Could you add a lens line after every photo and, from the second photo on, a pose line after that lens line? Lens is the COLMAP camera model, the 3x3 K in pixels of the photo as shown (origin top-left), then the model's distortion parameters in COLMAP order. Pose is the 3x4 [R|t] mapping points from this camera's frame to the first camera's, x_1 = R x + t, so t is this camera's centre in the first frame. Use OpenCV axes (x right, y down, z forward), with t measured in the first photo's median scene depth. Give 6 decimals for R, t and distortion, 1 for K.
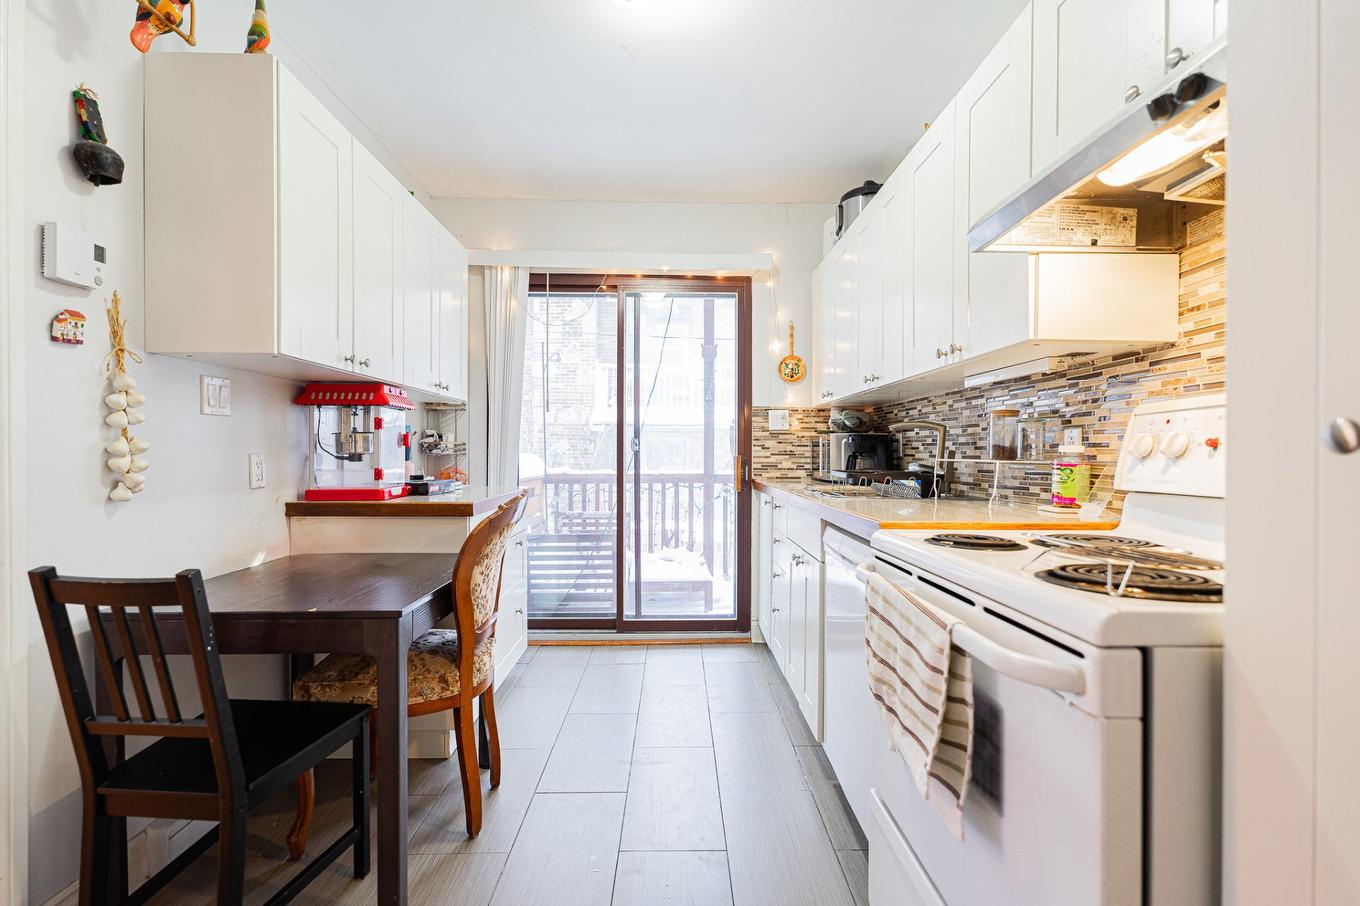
lens RADIAL K [[613.9, 0, 676.3], [0, 613.9, 451.7], [0, 0, 1]] dist [-0.004998, 0.001496]
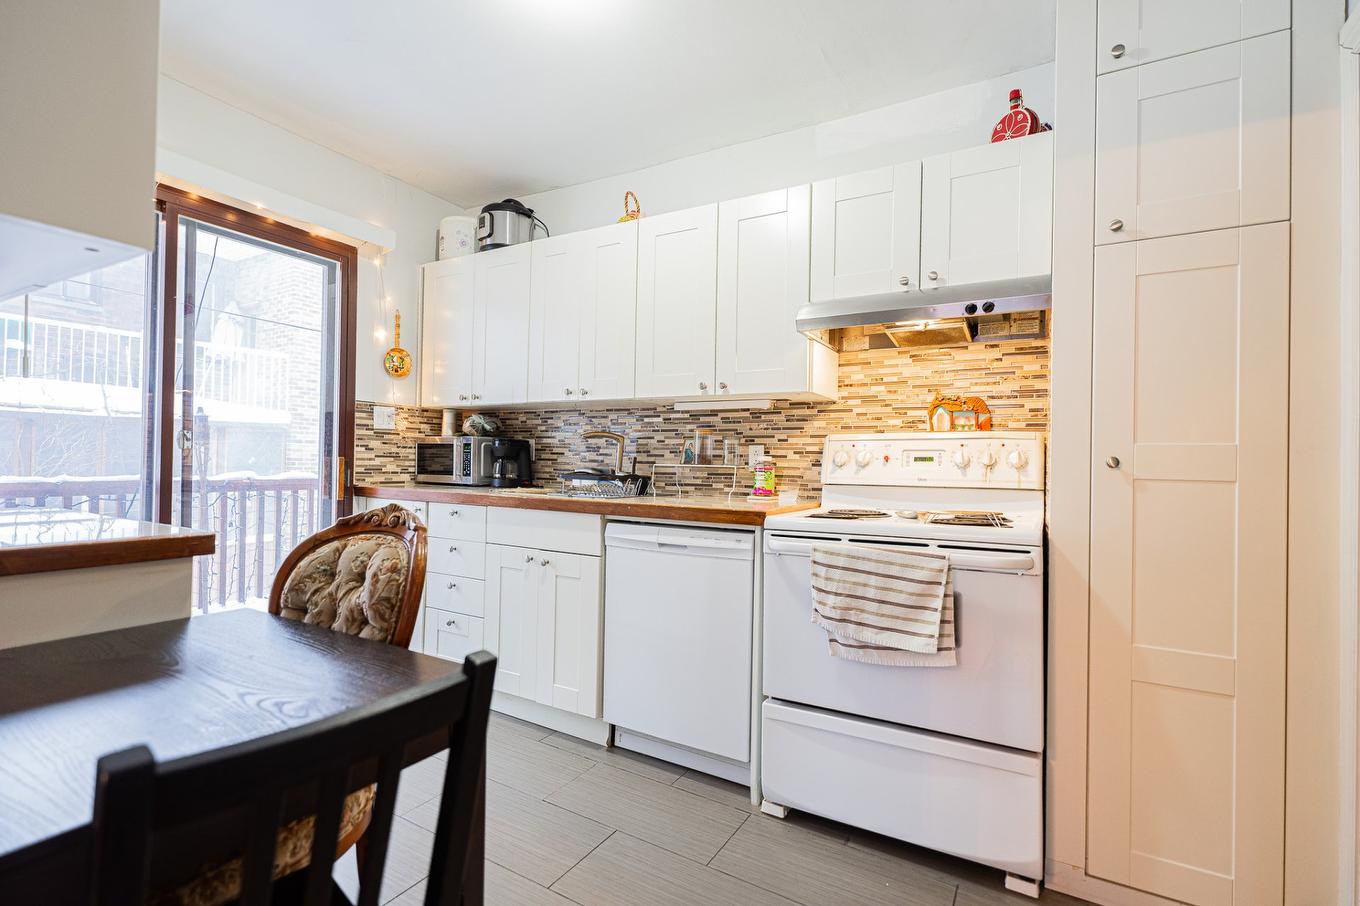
lens RADIAL K [[613.9, 0, 669.3], [0, 613.9, 457.4], [0, 0, 1]] dist [-0.004998, 0.001496]
pose [[0.514617, 0.010904, 0.857351, -0.383154], [-0.018369, 0.999830, -0.001691, -0.000271], [-0.857223, -0.014878, 0.514730, 0.185439]]
